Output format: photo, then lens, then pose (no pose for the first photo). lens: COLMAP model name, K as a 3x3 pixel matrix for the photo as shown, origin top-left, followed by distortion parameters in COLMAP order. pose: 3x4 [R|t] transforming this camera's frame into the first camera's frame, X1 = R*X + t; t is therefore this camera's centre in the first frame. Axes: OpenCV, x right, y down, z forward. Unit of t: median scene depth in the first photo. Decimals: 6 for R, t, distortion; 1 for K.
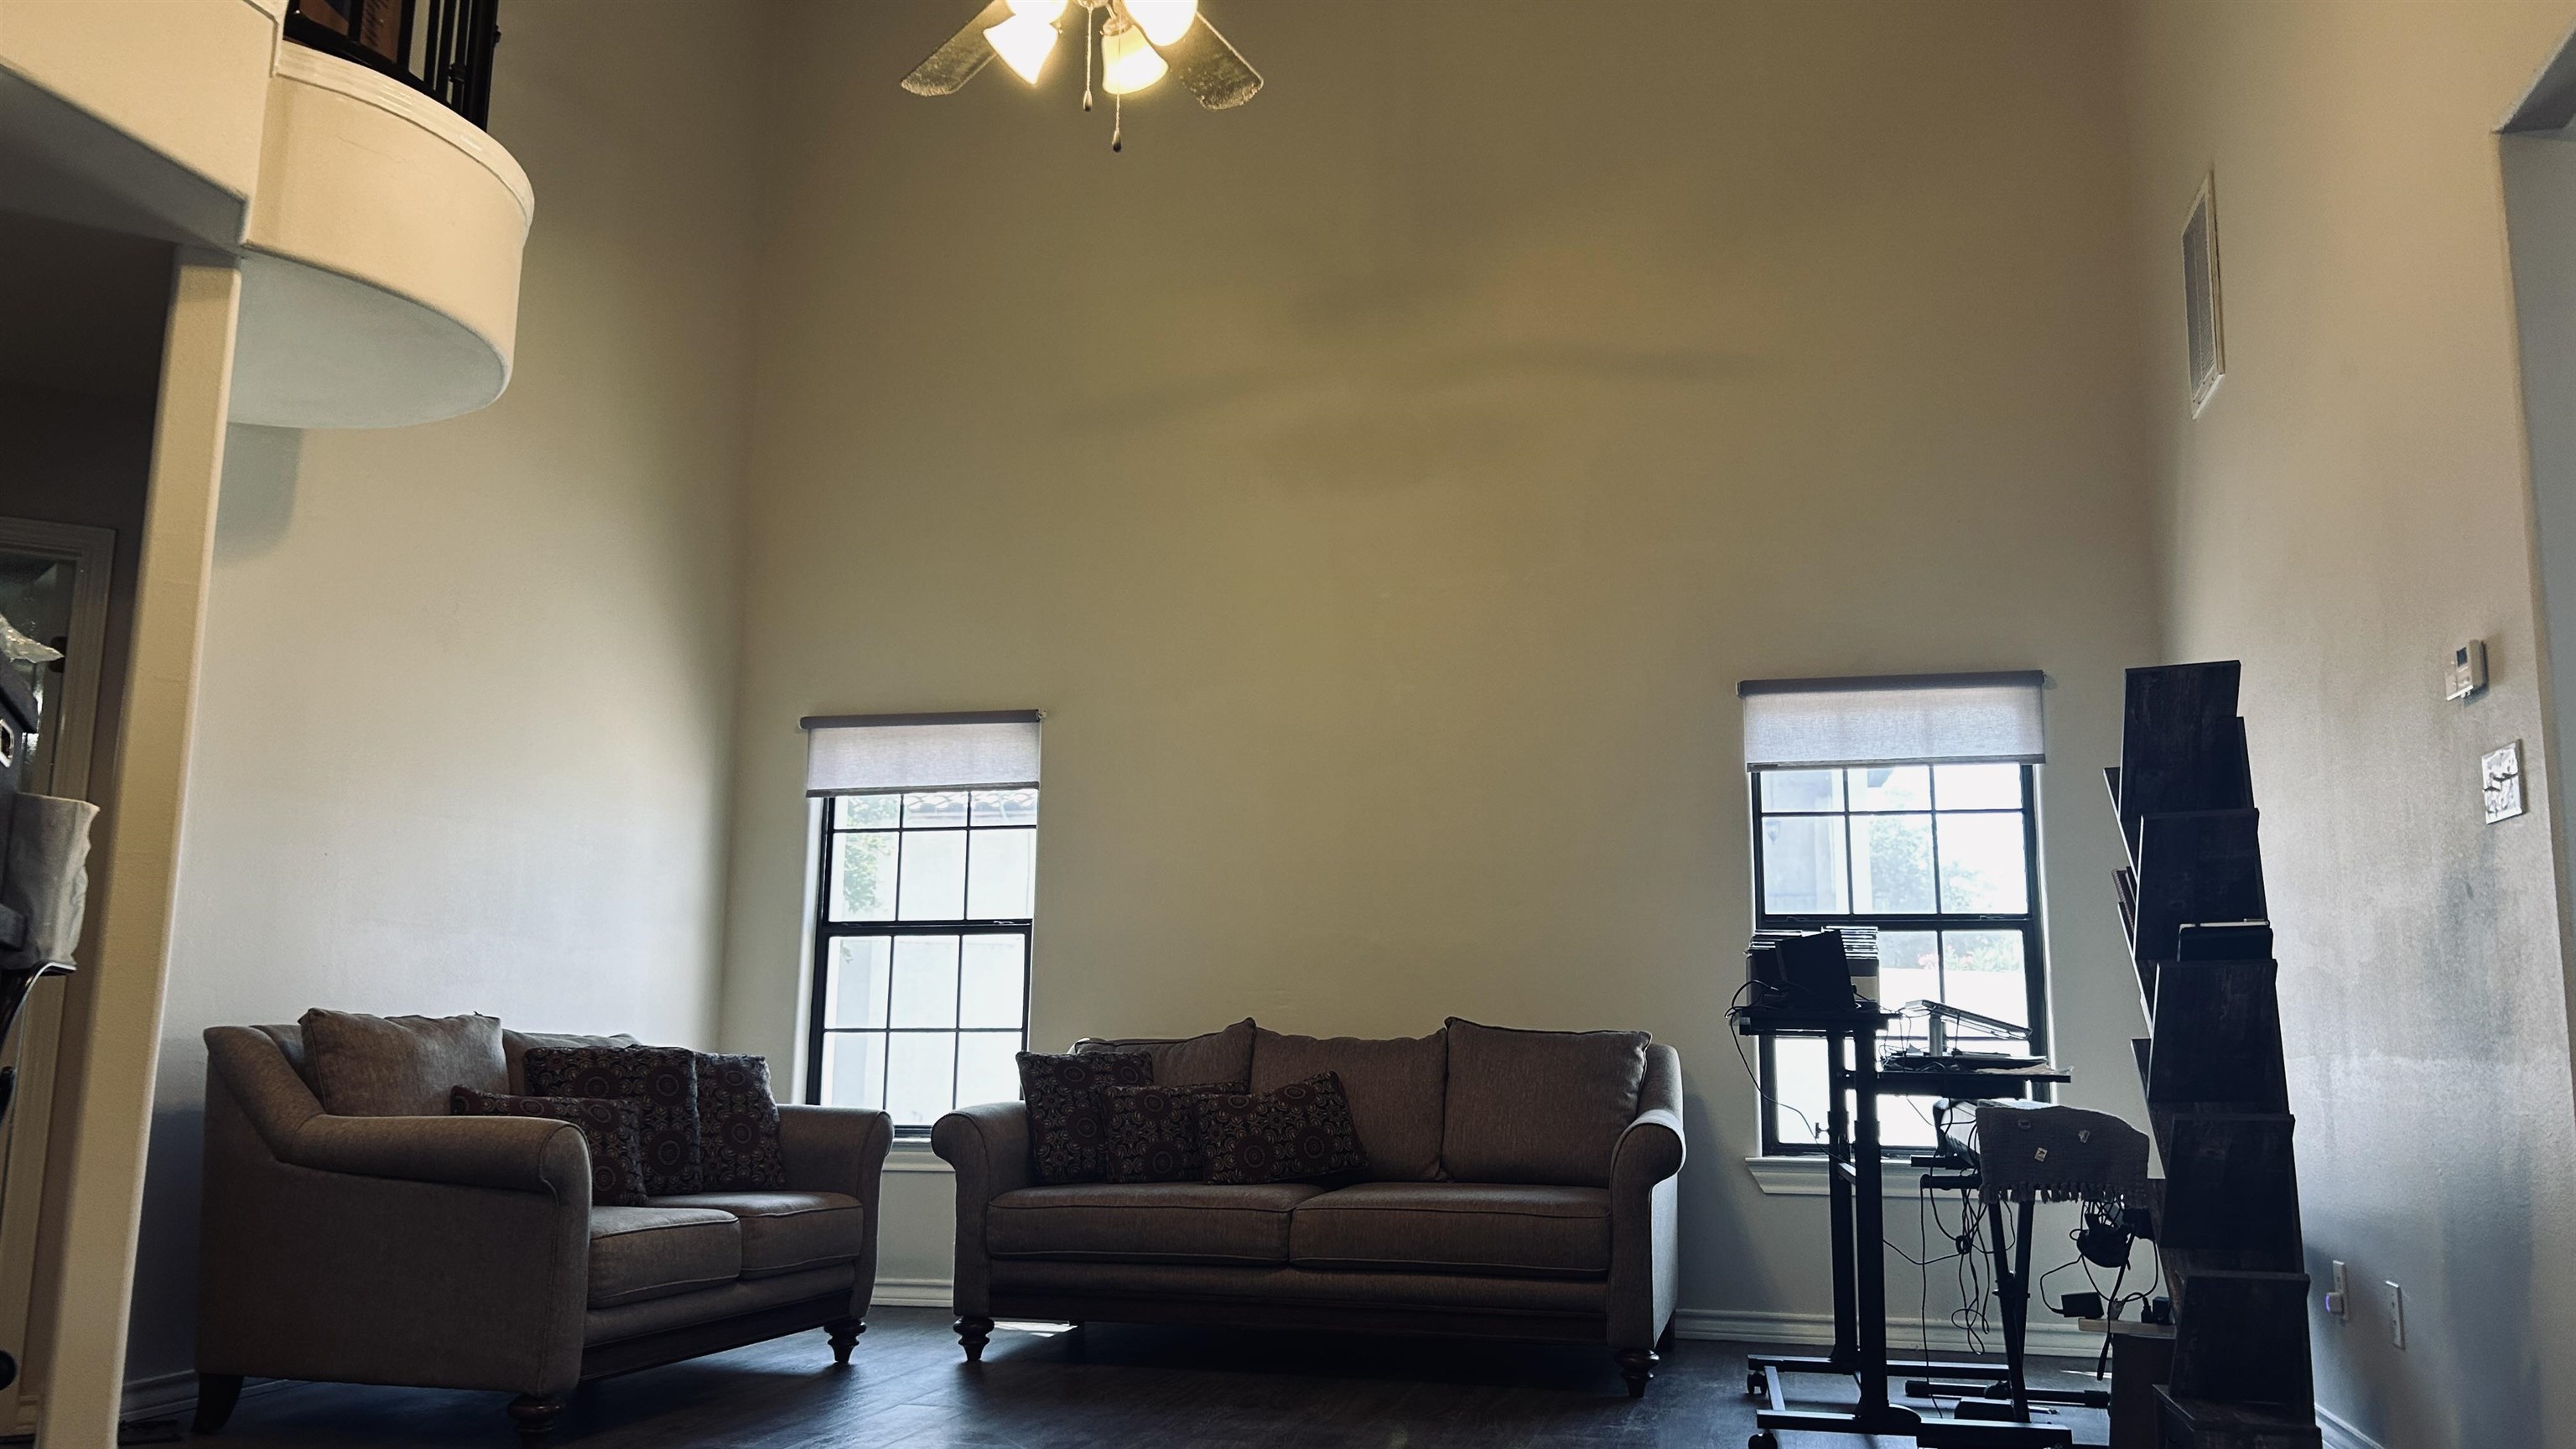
lens RADIAL K [[1934.1, 0, 1330.0], [0, 1934.1, 728.1], [0, 0, 1]] dist [0.002473, 0.003463]
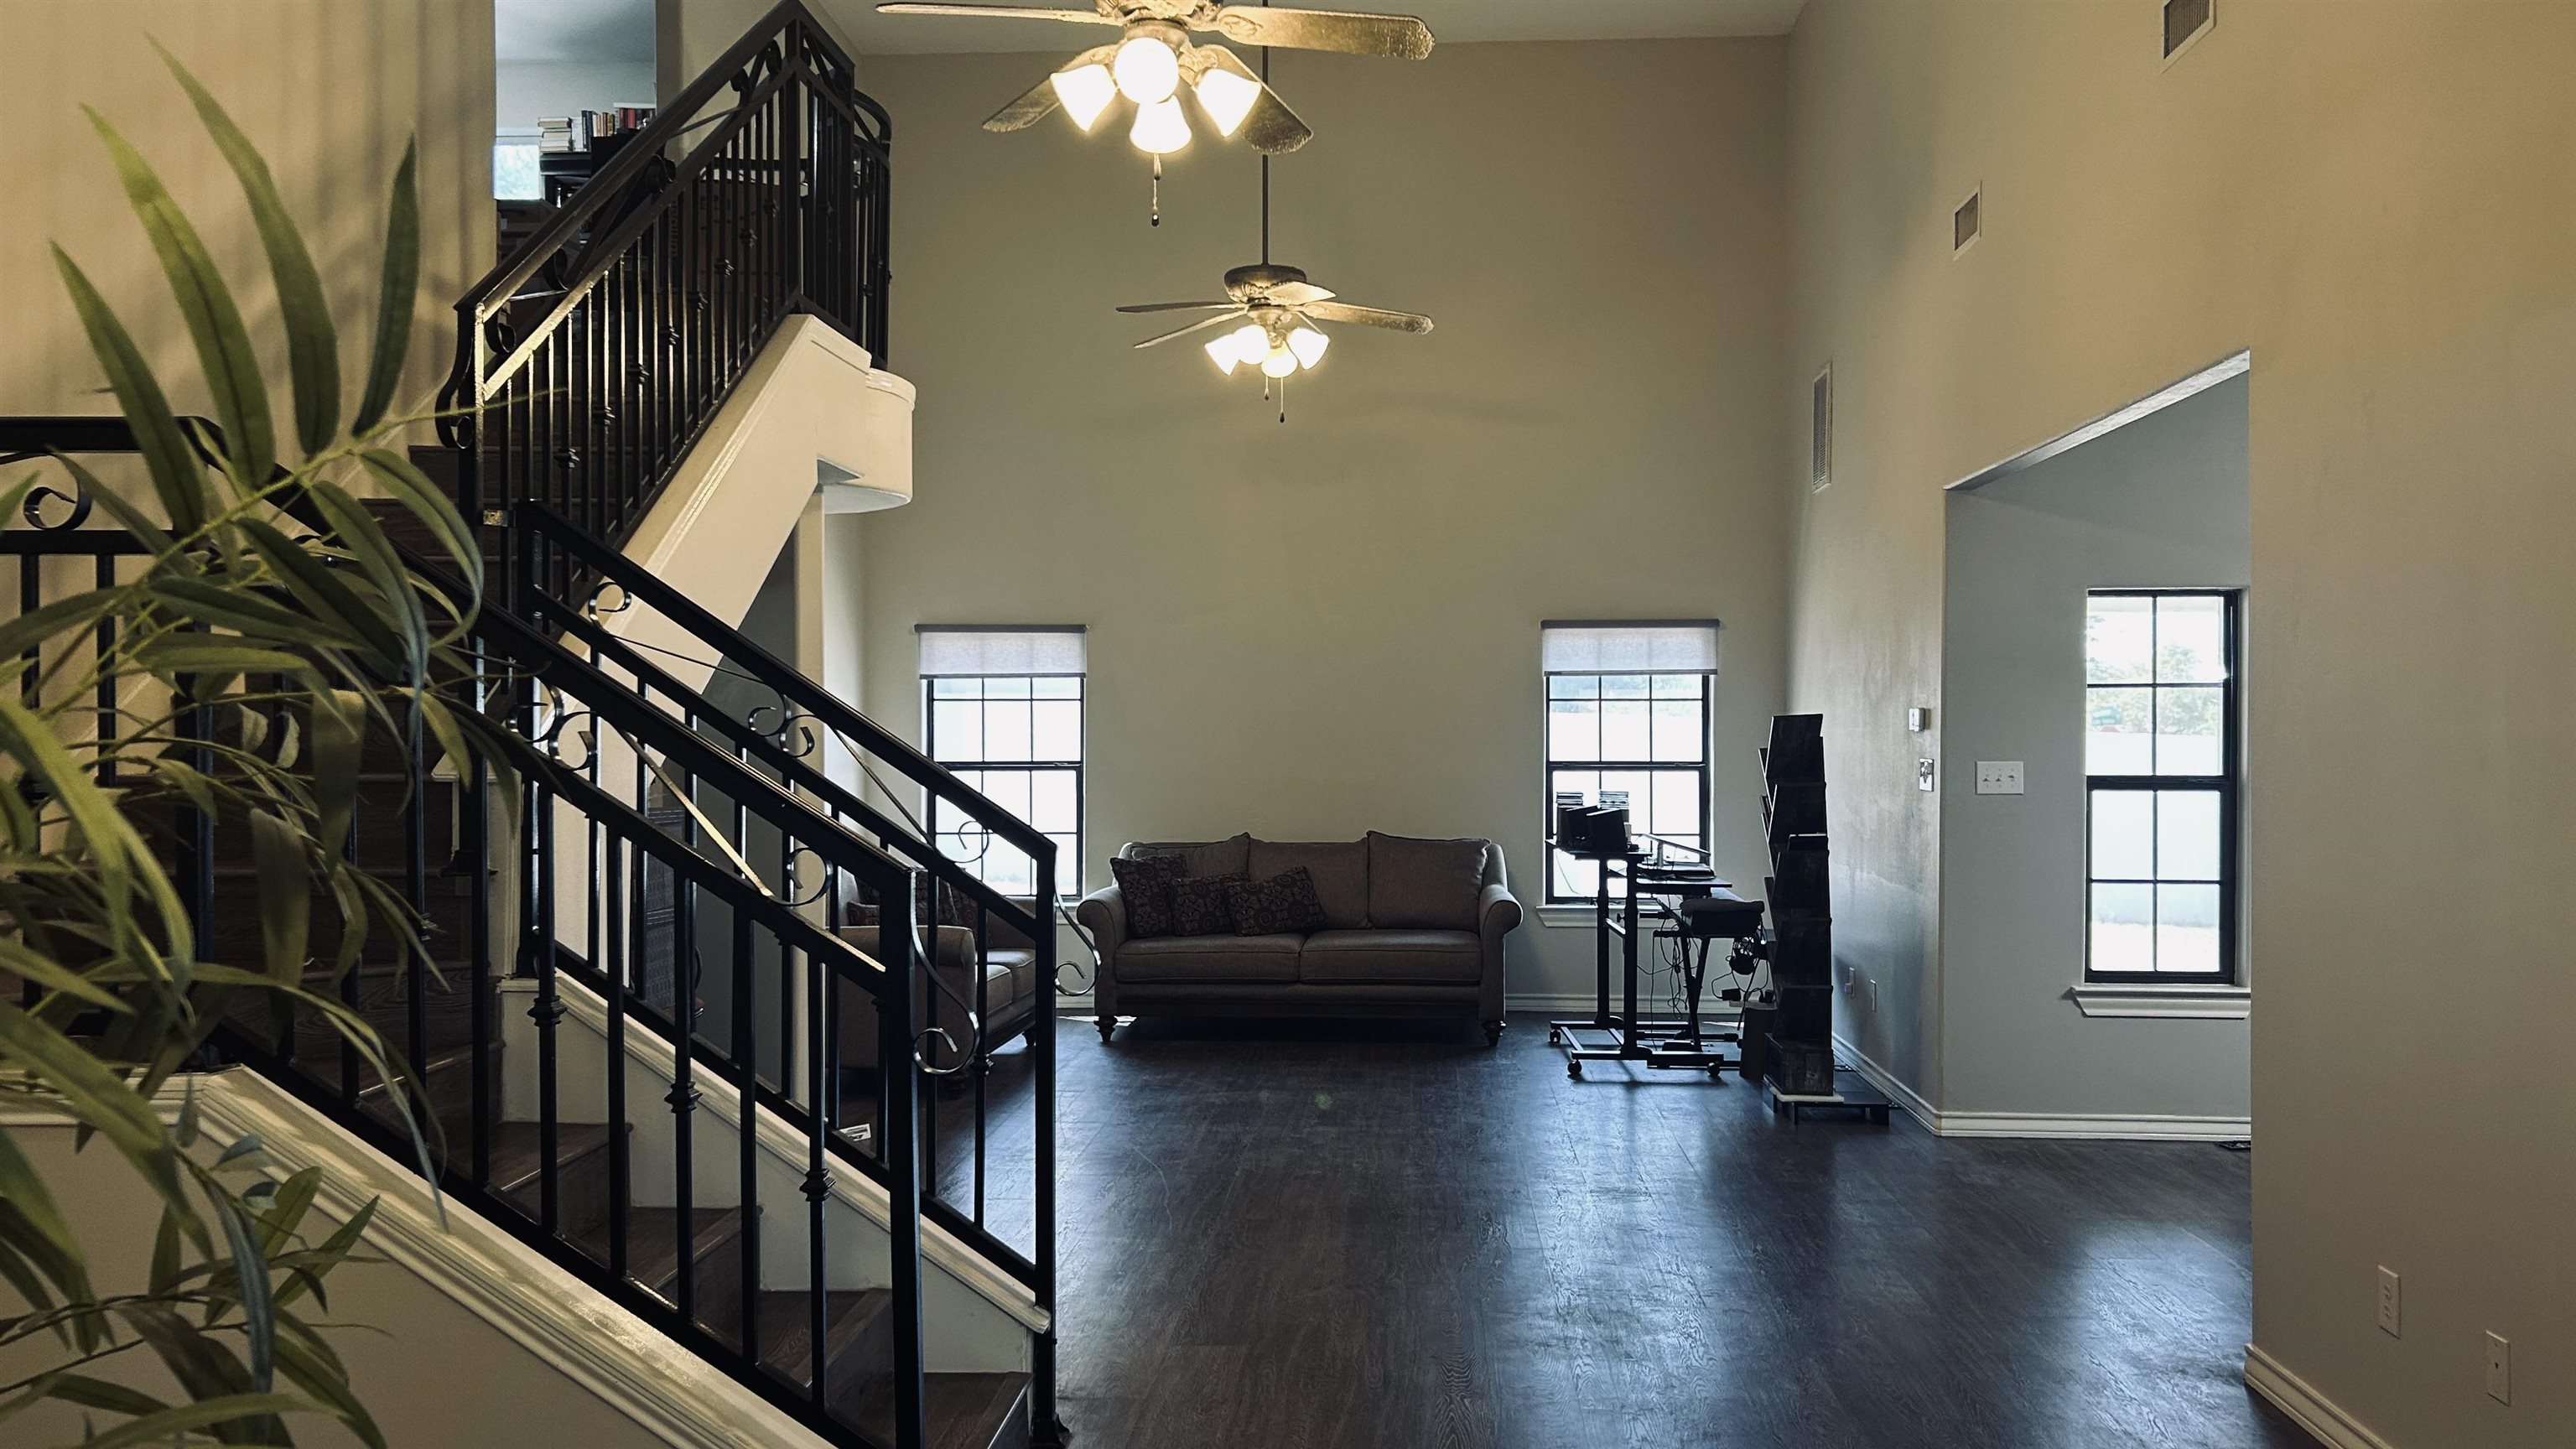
lens RADIAL K [[1934.1, 0, 1330.0], [0, 1934.1, 728.1], [0, 0, 1]] dist [0.002473, 0.003463]
pose [[0.982771, -0.010703, 0.184519, -0.302771], [-0.021209, 0.985197, 0.170111, -0.239116], [-0.183608, -0.171094, 0.967995, -0.639687]]
